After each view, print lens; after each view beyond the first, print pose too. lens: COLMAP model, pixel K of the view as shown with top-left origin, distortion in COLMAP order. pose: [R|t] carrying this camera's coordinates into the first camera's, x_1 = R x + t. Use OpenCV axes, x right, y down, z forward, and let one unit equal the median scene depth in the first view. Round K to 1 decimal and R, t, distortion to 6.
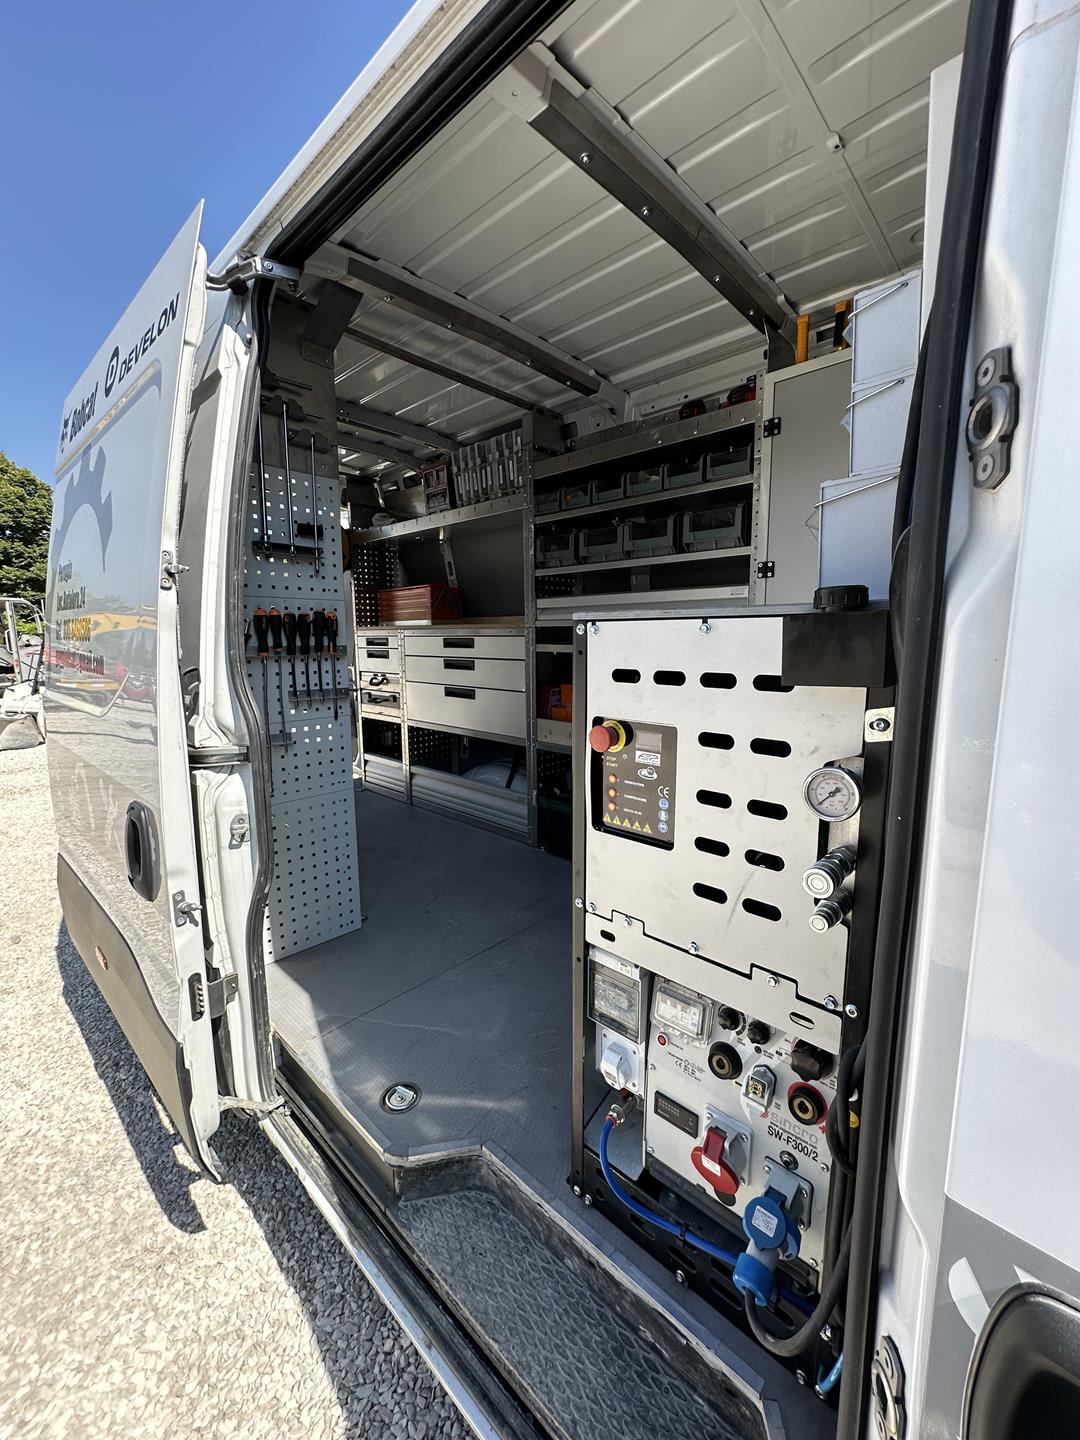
lens RADIAL K [[582.1, 0, 535.7], [0, 582.1, 716.4], [0, 0, 1]] dist [-0.010291, 0.003283]
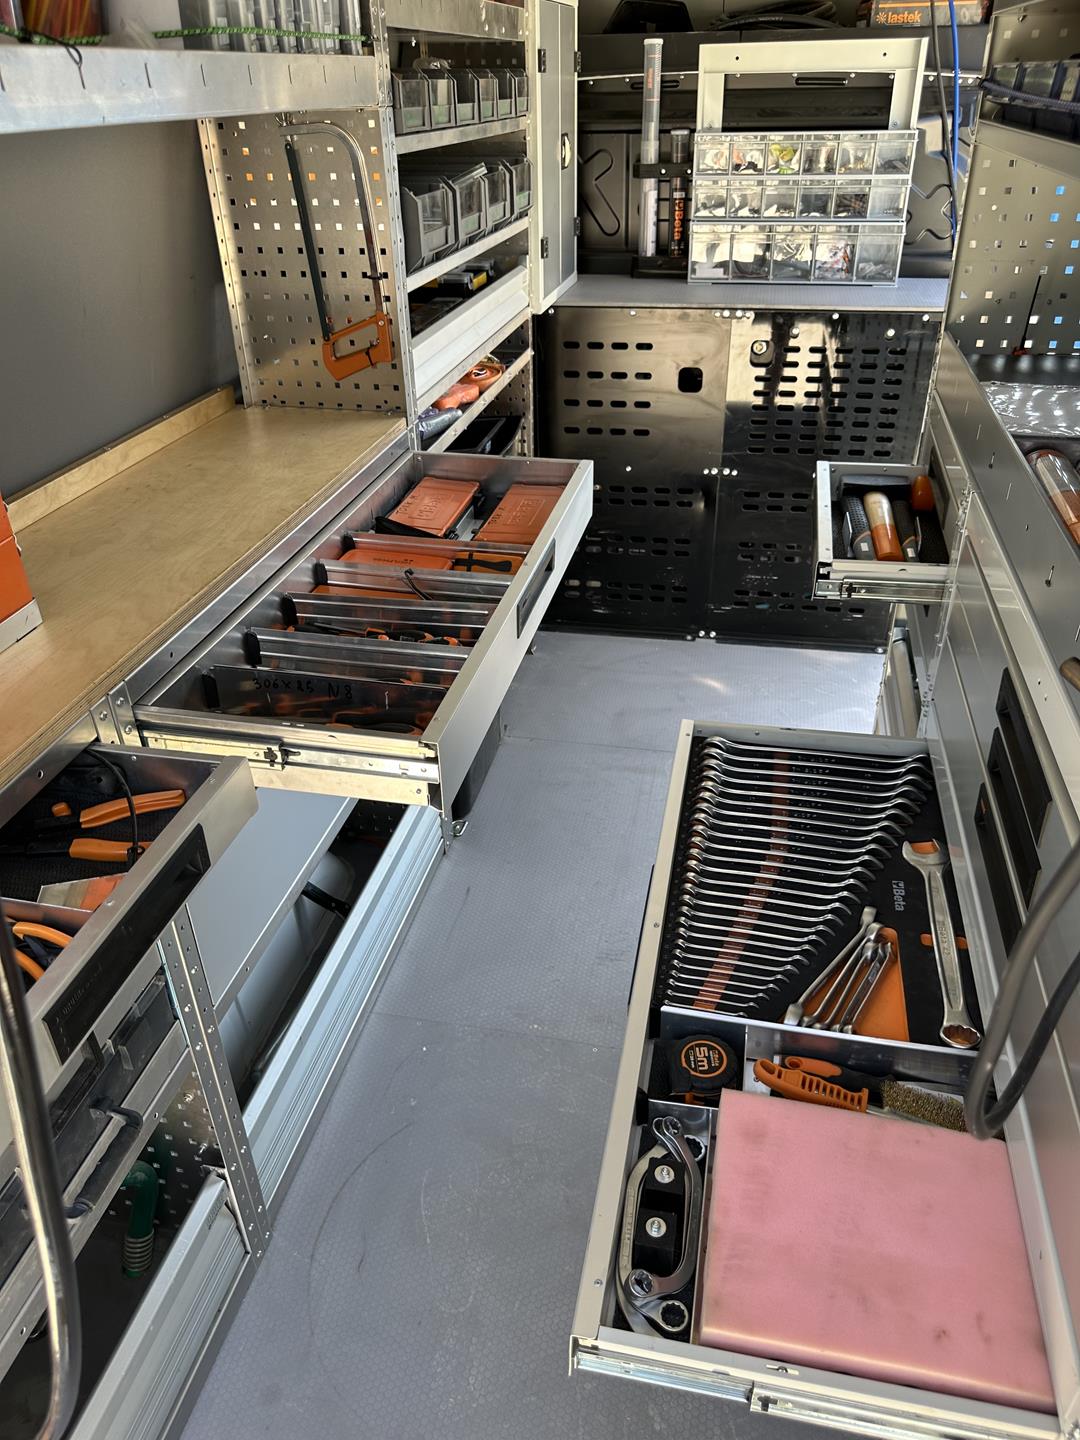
lens RADIAL K [[1024.4, 0, 551.3], [0, 1024.4, 716.0], [0, 0, 1]] dist [0.047426, -0.064803]
pose [[-0.521634, -0.437975, 0.732172, -0.156691], [0.137308, 0.803896, 0.578703, -0.089785], [-0.842048, 0.402405, -0.359202, 0.282359]]
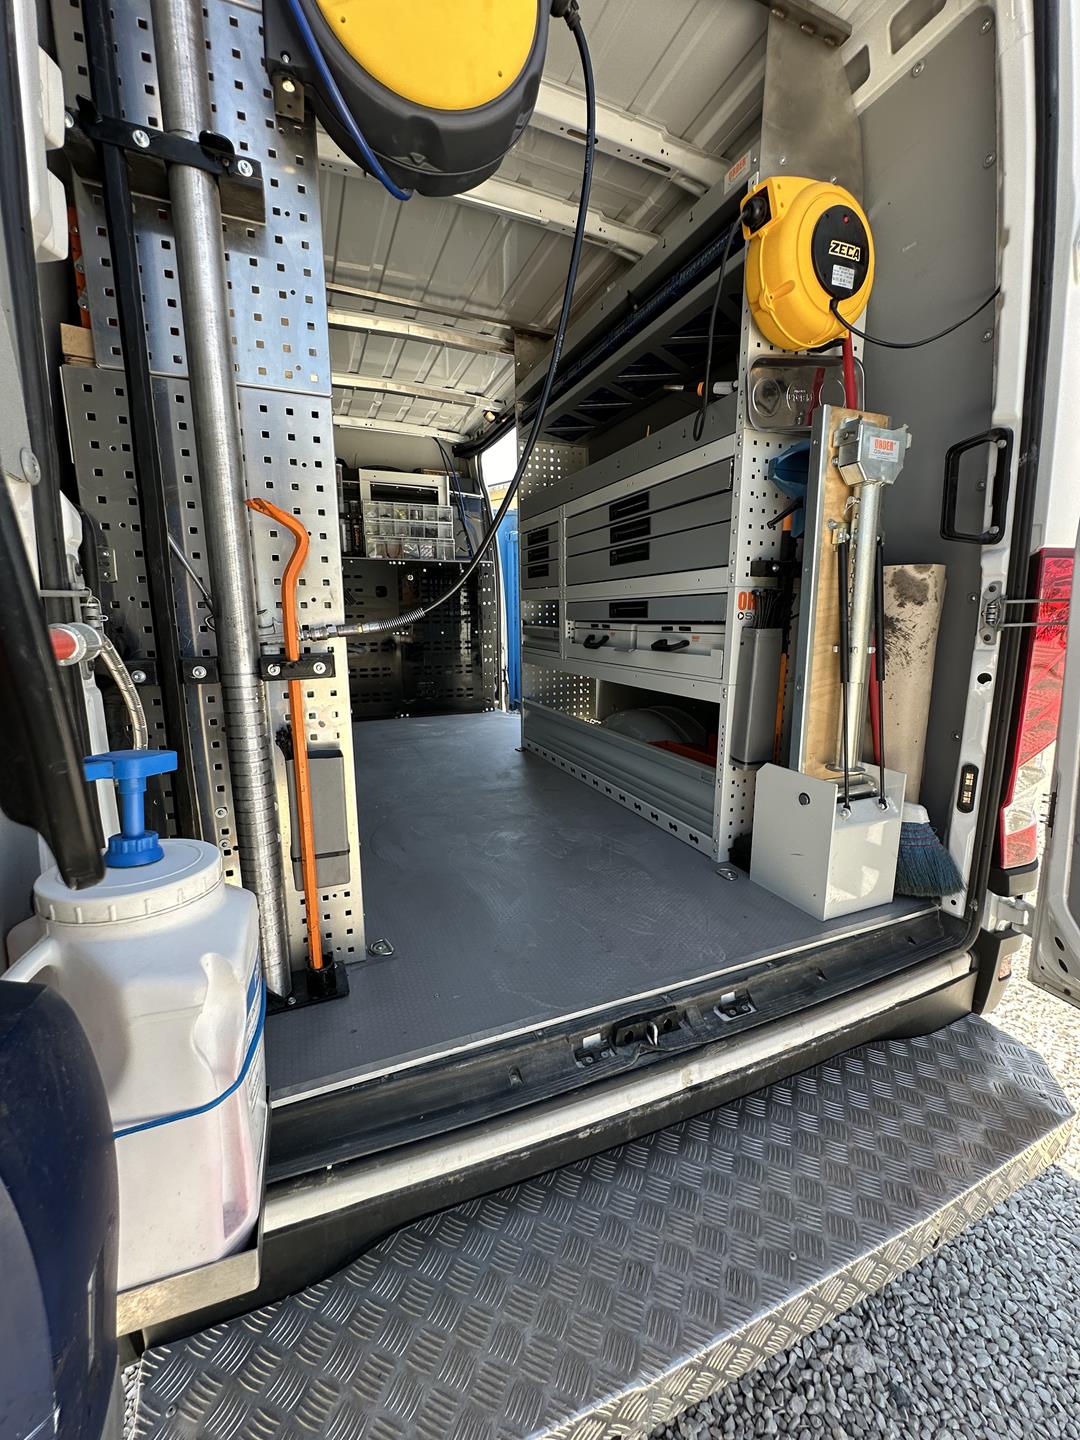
lens RADIAL K [[582.1, 0, 539.5], [0, 582.1, 719.4], [0, 0, 1]] dist [-0.010291, 0.003283]
pose [[-0.911084, -0.059841, 0.407853, -0.161350], [0.068507, 0.953667, 0.292960, -0.024331], [-0.406487, 0.294852, -0.864772, 0.385434]]
